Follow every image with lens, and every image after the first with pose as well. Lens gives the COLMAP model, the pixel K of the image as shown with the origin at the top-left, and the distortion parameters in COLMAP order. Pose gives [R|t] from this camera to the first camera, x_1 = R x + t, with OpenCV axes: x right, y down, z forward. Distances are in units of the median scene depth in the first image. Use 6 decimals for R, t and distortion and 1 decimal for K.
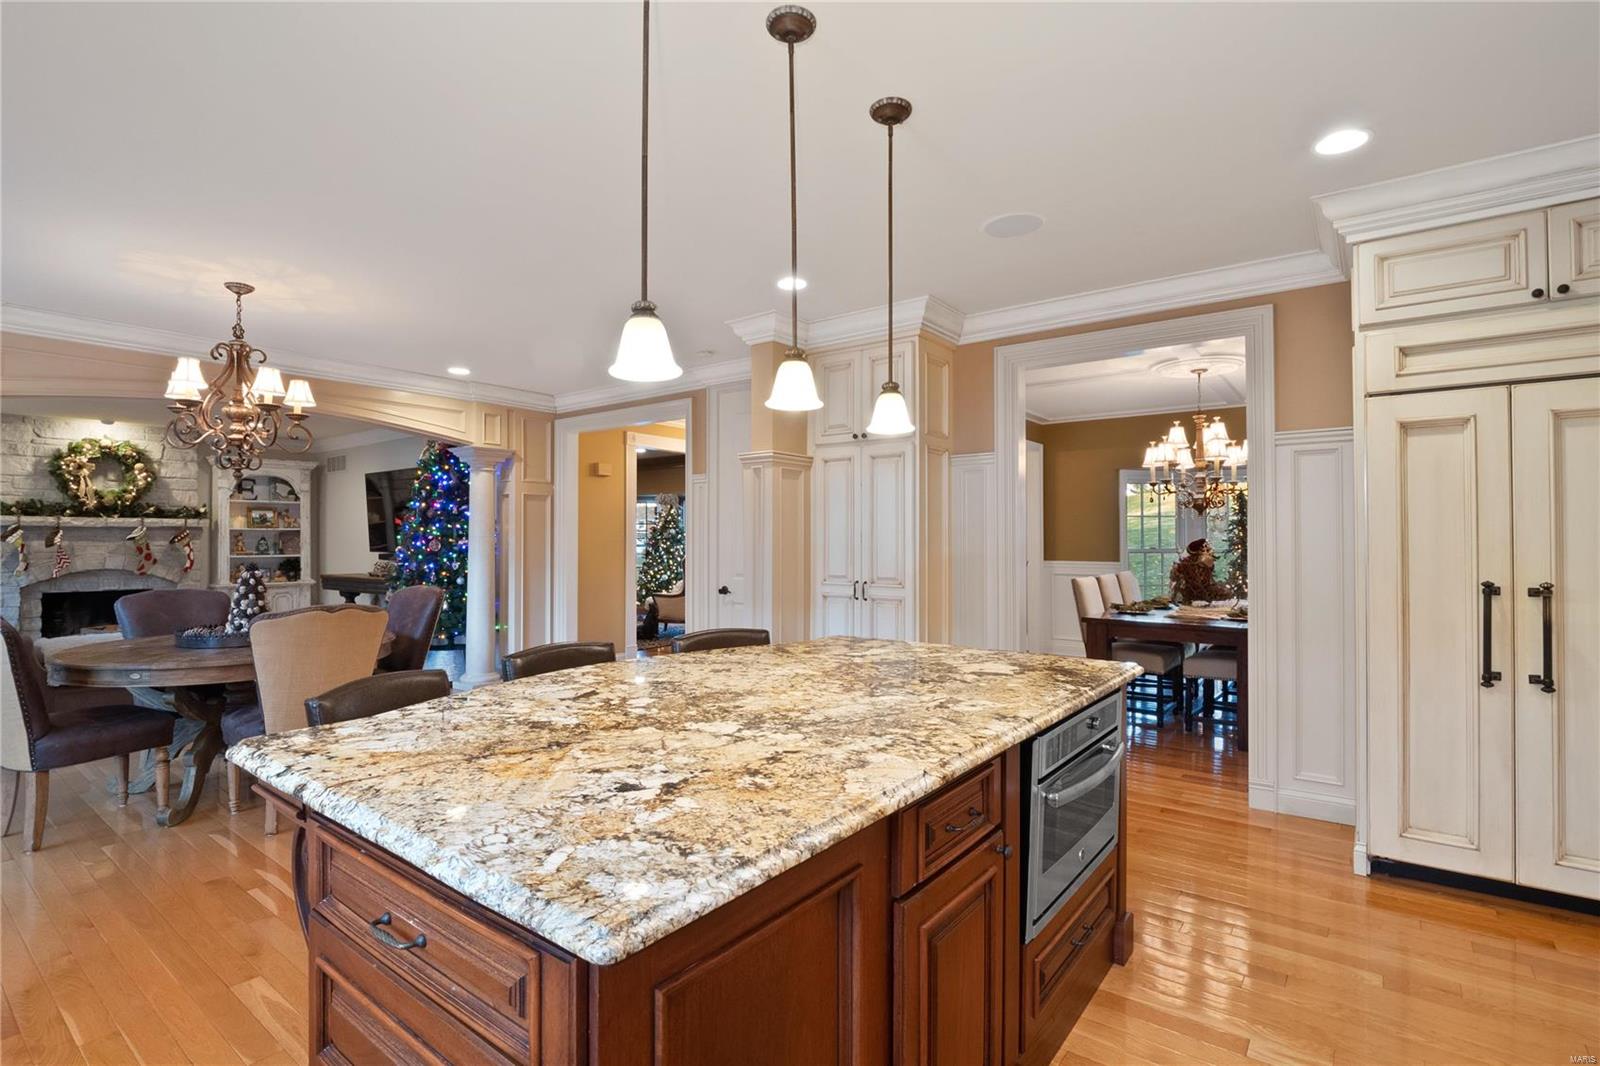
lens RADIAL K [[759.9, 0, 796.8], [0, 759.9, 528.3], [0, 0, 1]] dist [-0.018792, 0.001220]
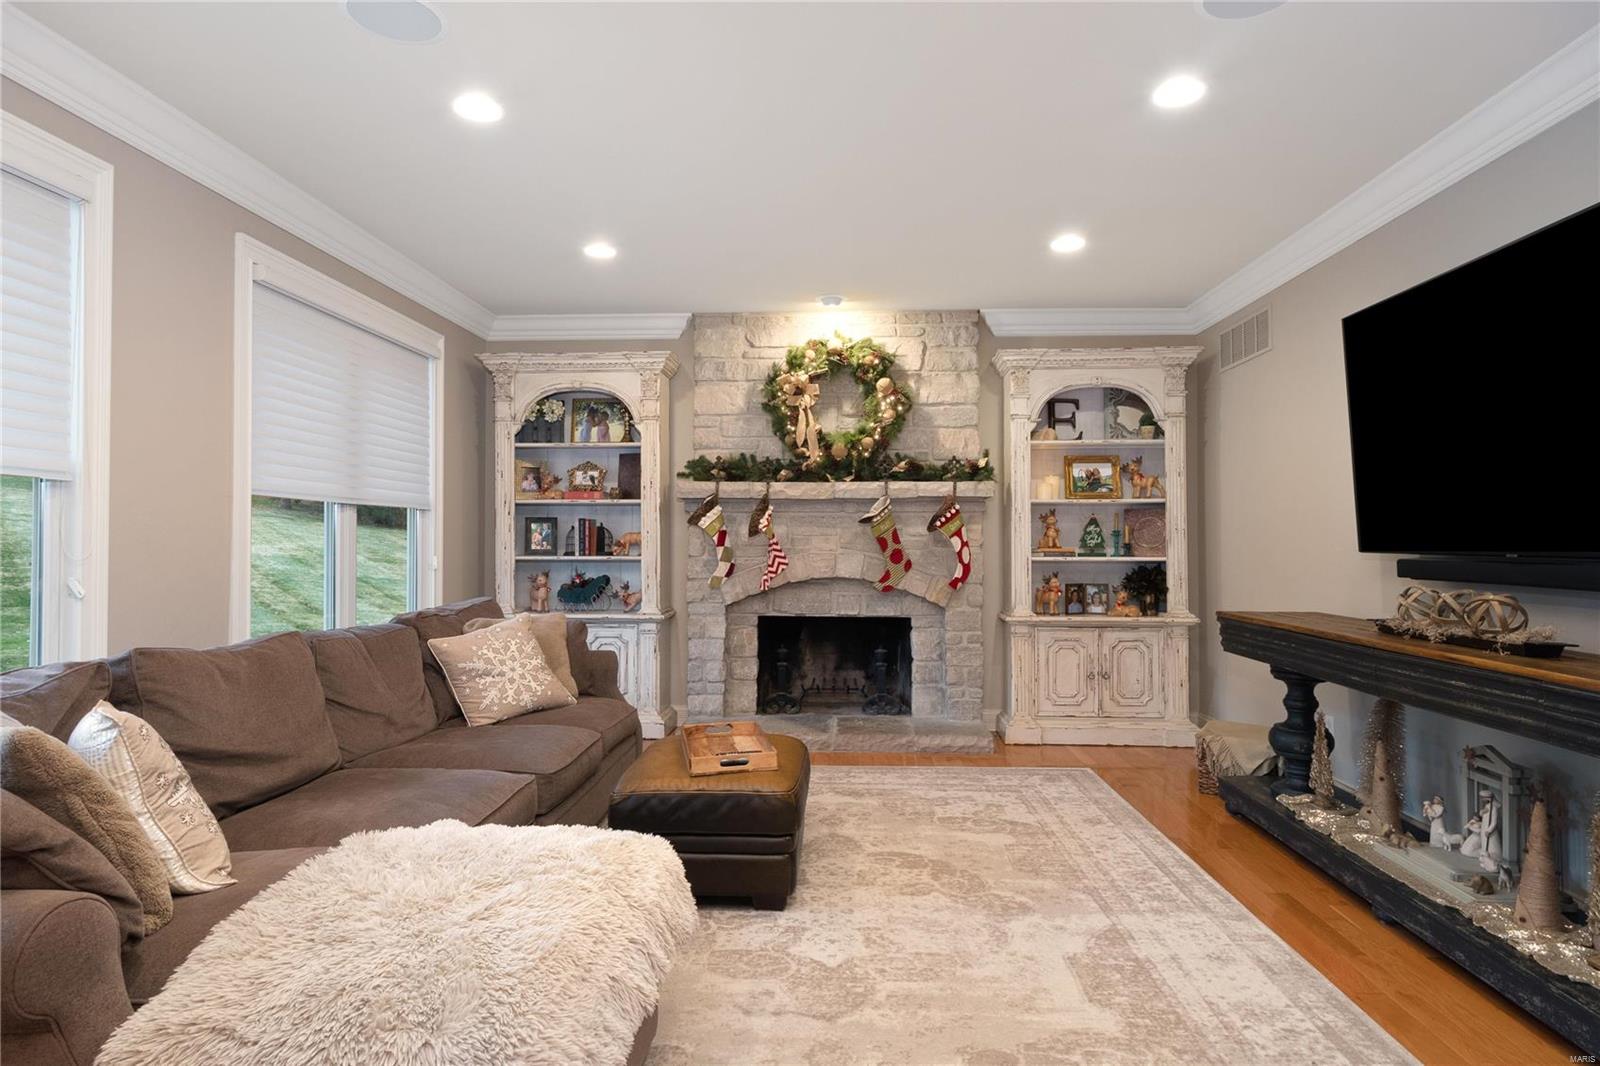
lens RADIAL K [[915.0, 0, 799.8], [0, 915.0, 529.1], [0, 0, 1]] dist [0.003126, 0.000203]
pose [[0.570314, -0.004825, -0.821413, -0.384071], [0.009219, 0.999957, 0.000527, 0.018394], [0.821375, -0.007873, 0.570334, 0.584598]]
